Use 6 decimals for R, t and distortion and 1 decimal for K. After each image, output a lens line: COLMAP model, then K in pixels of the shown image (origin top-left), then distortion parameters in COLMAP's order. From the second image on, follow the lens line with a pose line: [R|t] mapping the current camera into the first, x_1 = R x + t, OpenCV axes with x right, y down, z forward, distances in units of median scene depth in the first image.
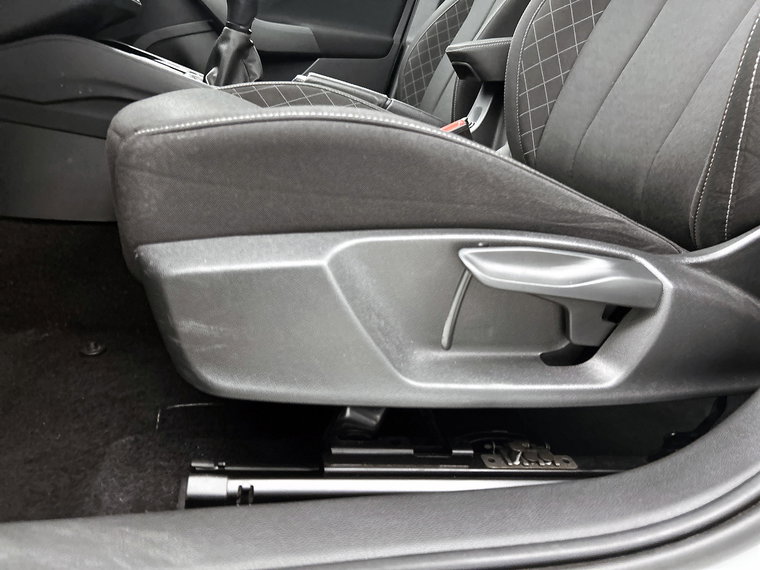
lens RADIAL K [[575.7, 0, 387.3], [0, 575.7, 286.1], [0, 0, 1]] dist [0.036792, -0.068091]
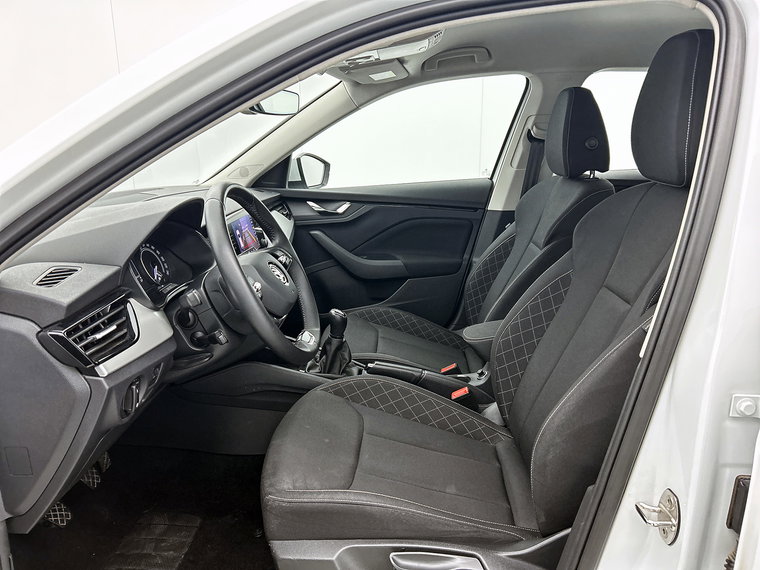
lens RADIAL K [[575.7, 0, 385.0], [0, 575.7, 285.9], [0, 0, 1]] dist [0.036792, -0.068091]
pose [[0.961745, -0.019944, -0.273219, 0.372223], [-0.000386, 0.997247, -0.074153, -0.471430], [0.273946, 0.071422, 0.959089, -0.665962]]
